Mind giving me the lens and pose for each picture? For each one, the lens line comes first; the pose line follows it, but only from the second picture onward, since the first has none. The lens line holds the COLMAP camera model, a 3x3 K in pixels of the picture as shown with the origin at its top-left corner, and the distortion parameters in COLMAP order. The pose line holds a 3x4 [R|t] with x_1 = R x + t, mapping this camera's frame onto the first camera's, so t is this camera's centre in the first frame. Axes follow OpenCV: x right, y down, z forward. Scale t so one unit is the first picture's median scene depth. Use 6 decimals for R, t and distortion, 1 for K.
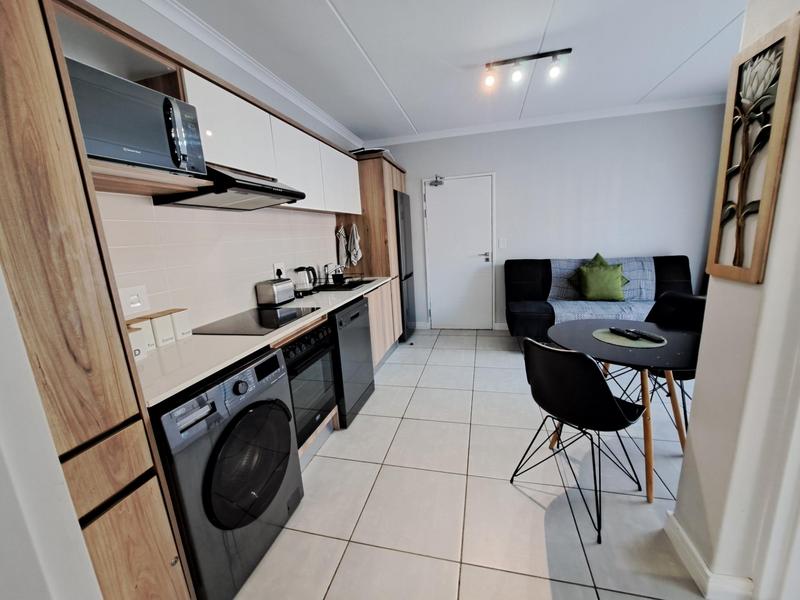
lens RADIAL K [[317.6, 0, 400.2], [0, 317.6, 297.2], [0, 0, 1]] dist [-0.013732, -0.000004]
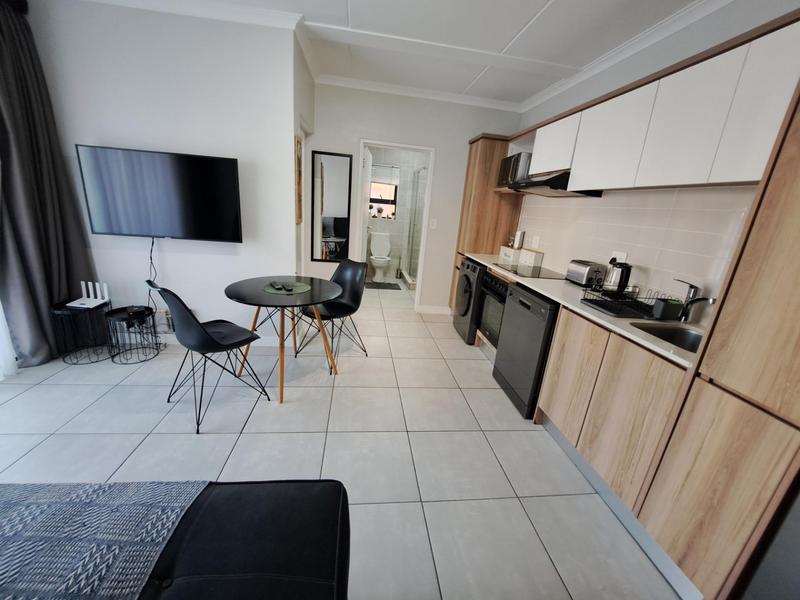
lens RADIAL K [[317.6, 0, 400.2], [0, 317.6, 297.2], [0, 0, 1]] dist [-0.013732, -0.000004]
pose [[-0.929856, 0.083584, -0.358303, 0.634238], [-0.099114, 0.880946, 0.462720, -0.421091], [0.354322, 0.465776, -0.810869, 1.896622]]
